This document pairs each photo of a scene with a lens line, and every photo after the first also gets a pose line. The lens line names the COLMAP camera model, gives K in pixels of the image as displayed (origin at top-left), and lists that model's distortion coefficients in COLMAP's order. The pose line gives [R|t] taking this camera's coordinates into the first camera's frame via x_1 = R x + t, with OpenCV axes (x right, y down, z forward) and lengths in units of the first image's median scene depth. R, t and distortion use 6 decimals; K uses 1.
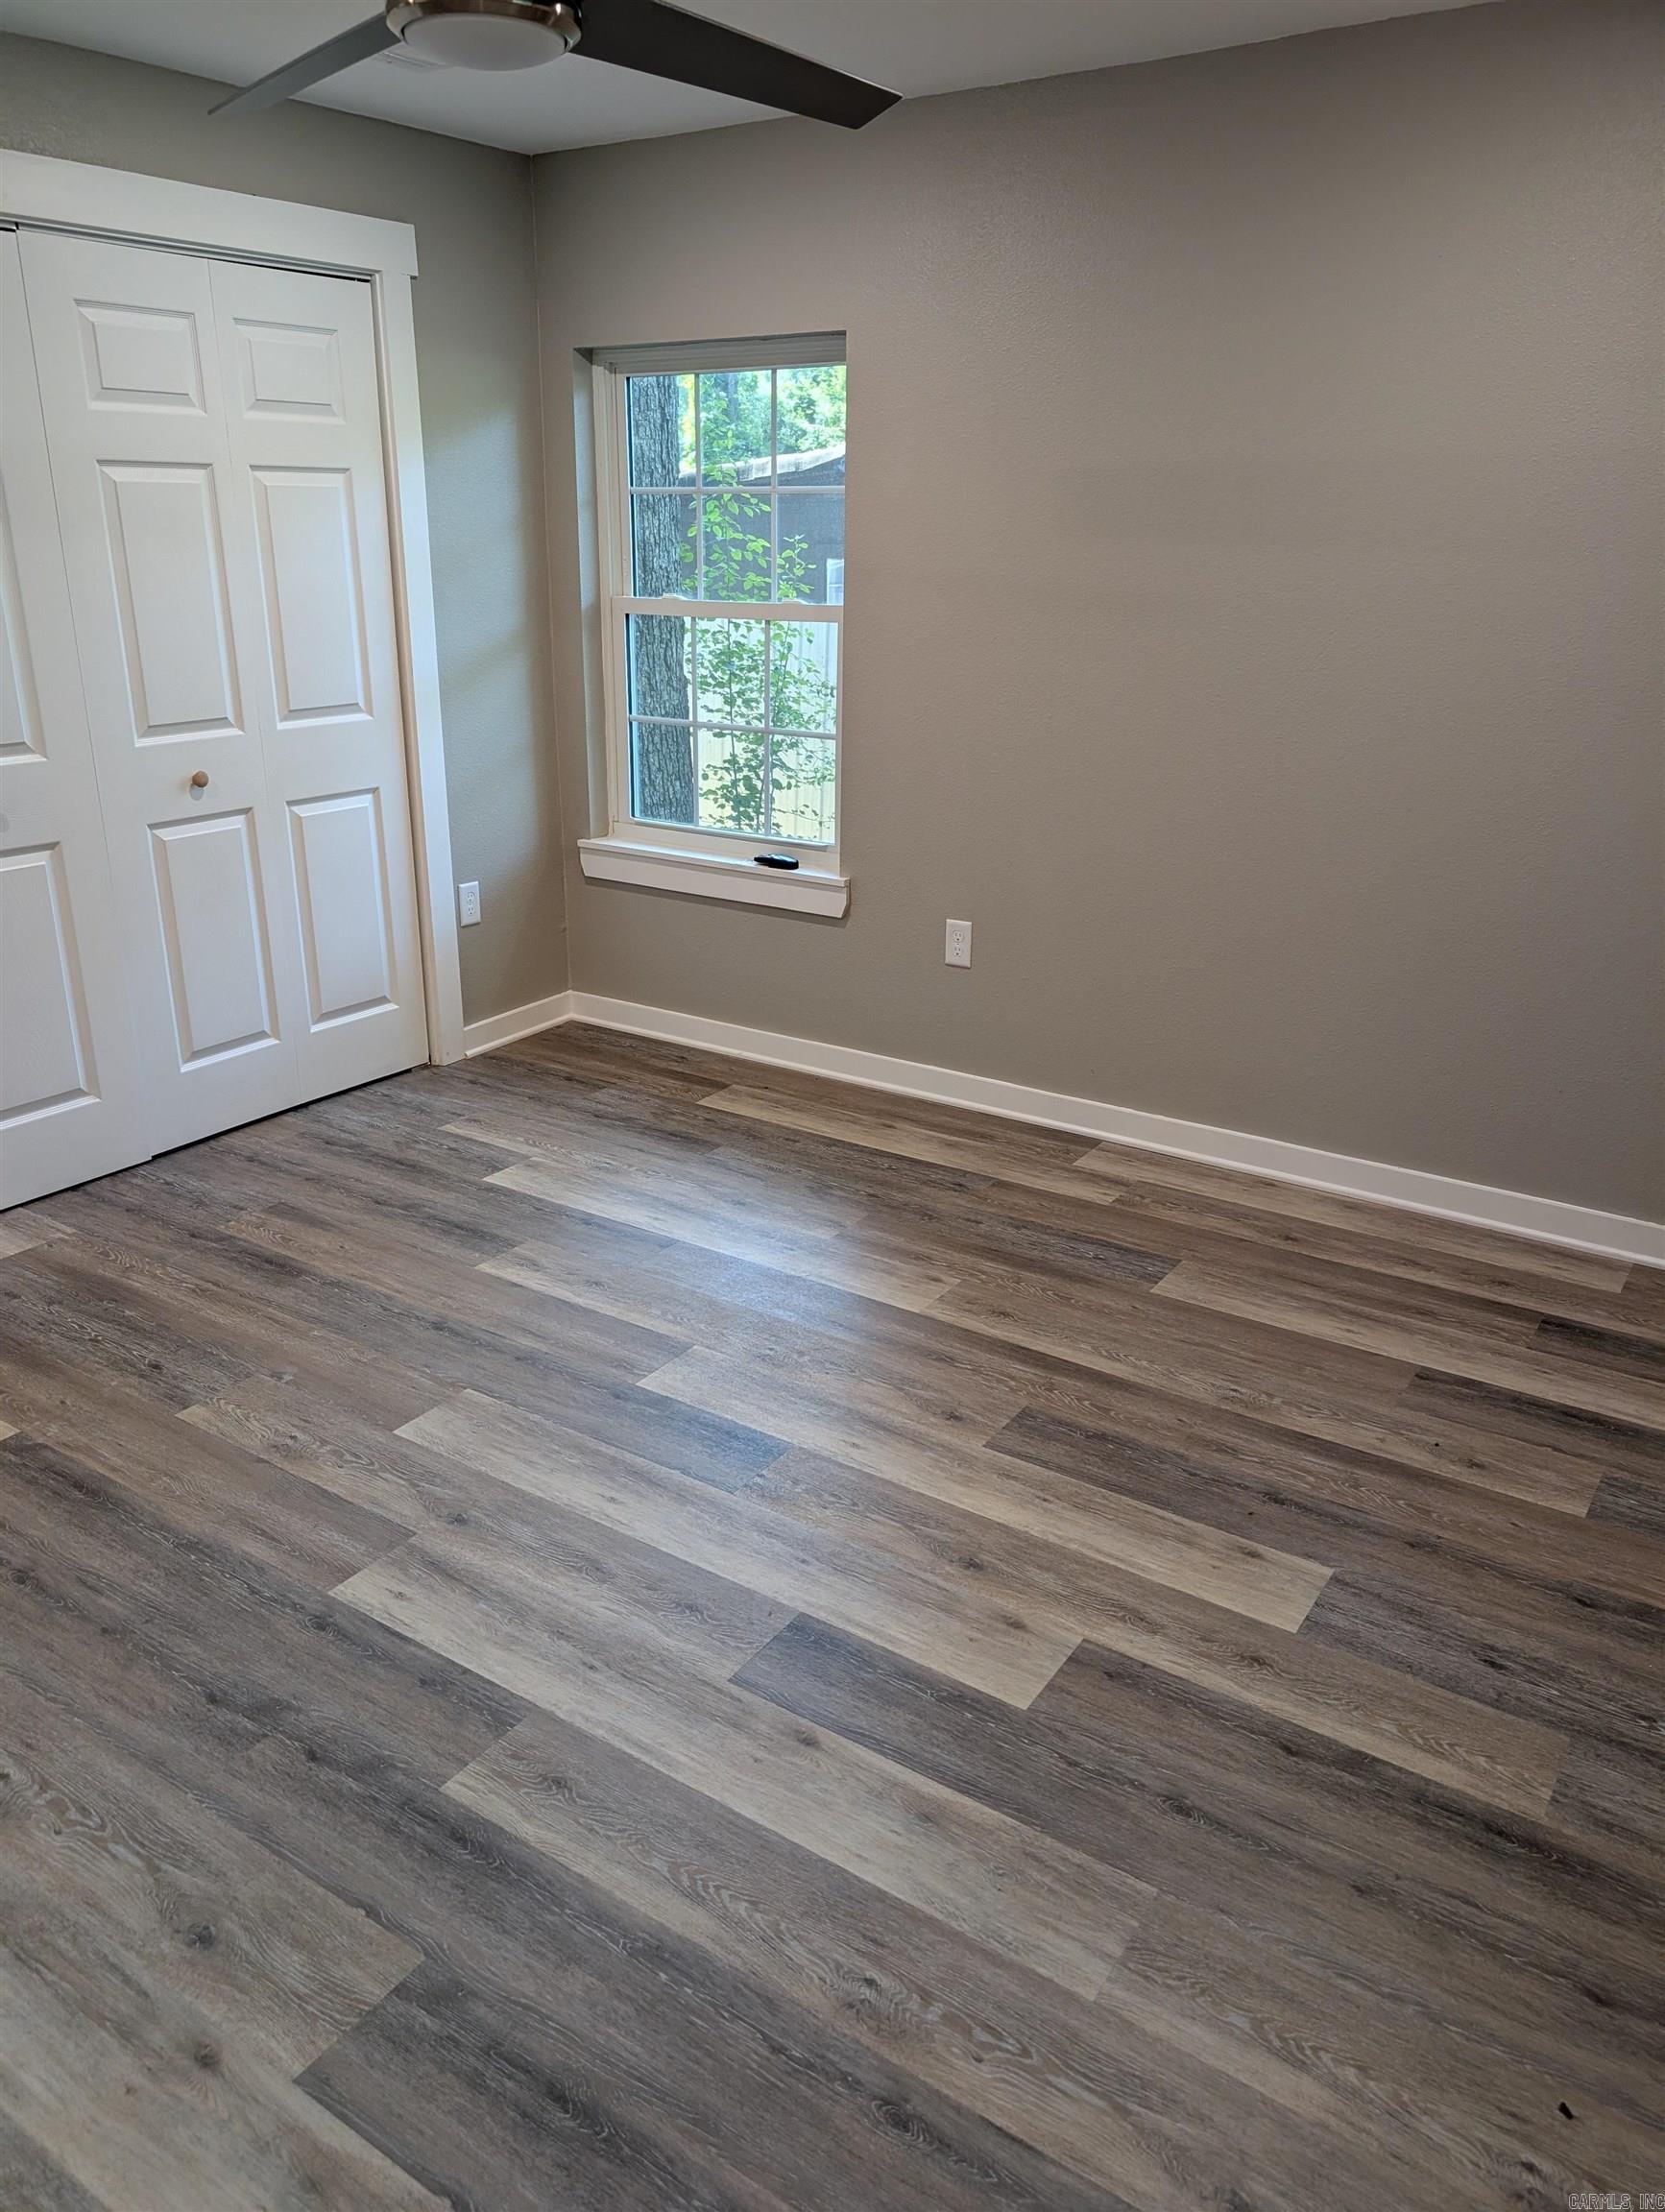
lens RADIAL K [[1572.4, 0, 833.4], [0, 1572.4, 1101.5], [0, 0, 1]] dist [0.000548, -0.001525]
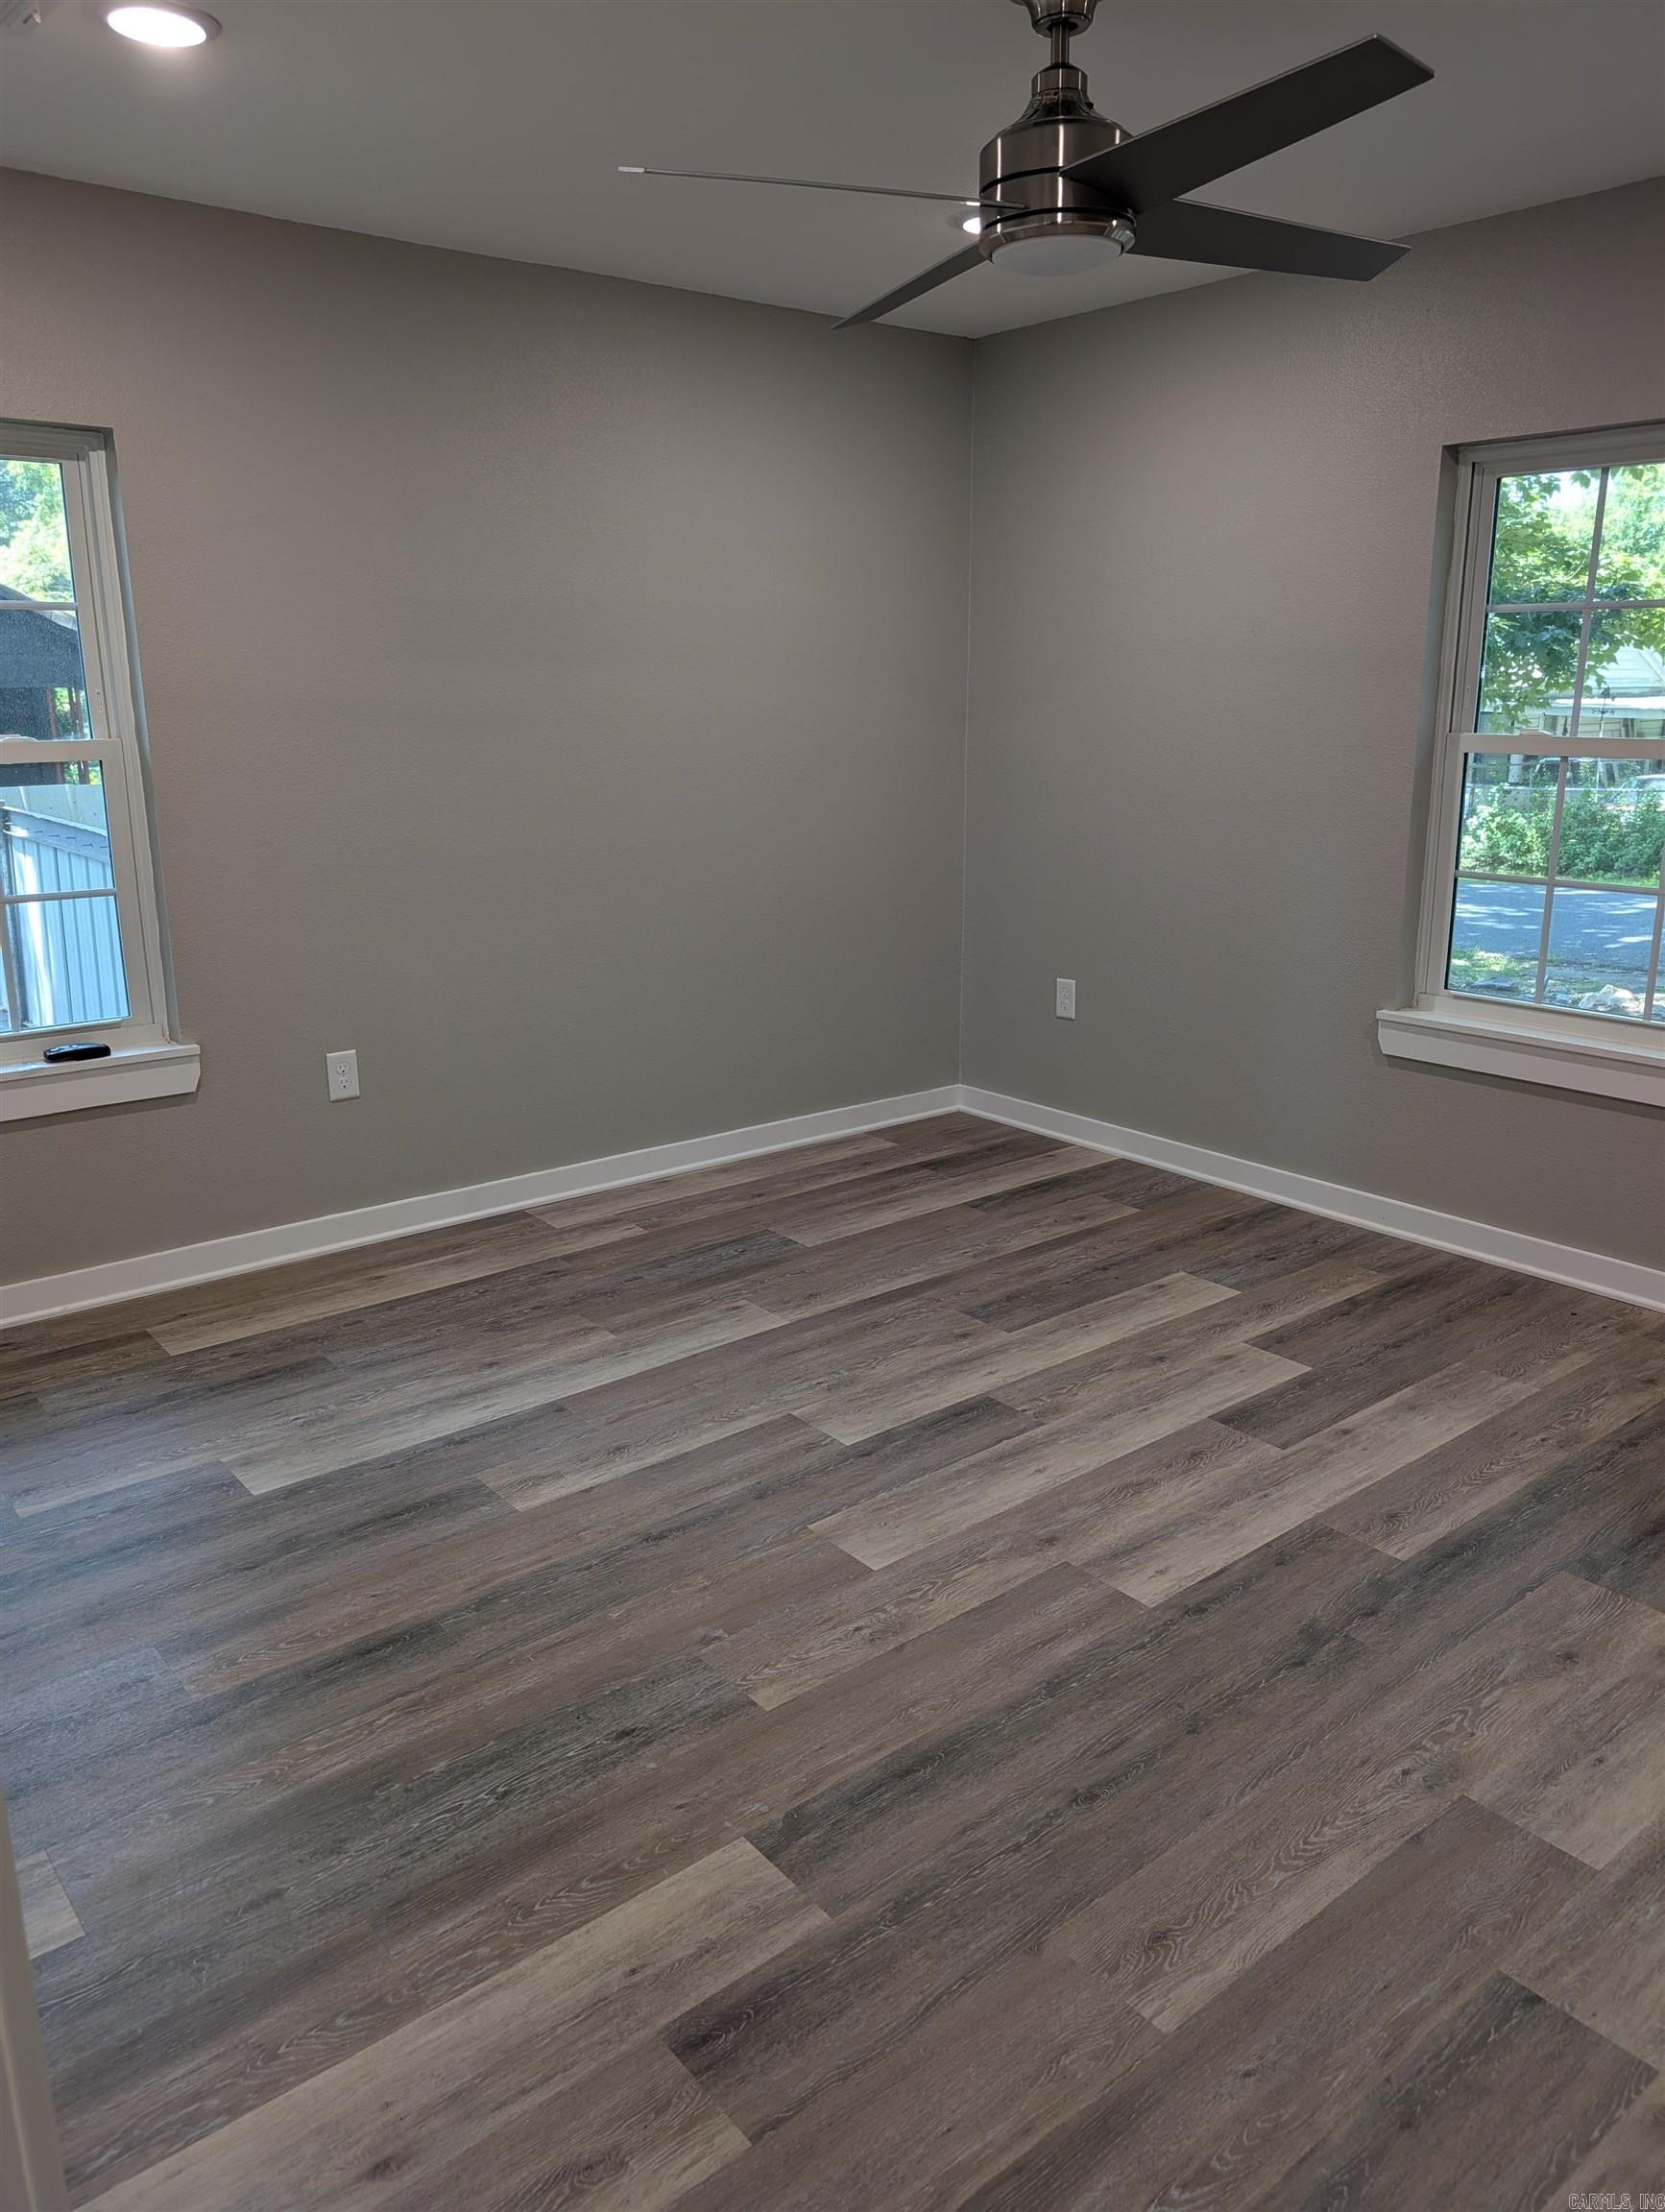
lens RADIAL K [[1585.4, 0, 864.6], [0, 1585.4, 1048.3], [0, 0, 1]] dist [0.001875, -0.009419]
pose [[0.291390, -0.229606, 0.928640, -1.037860], [0.336021, 0.933474, 0.125364, -0.189790], [-0.895646, 0.275512, 0.349158, 0.567746]]
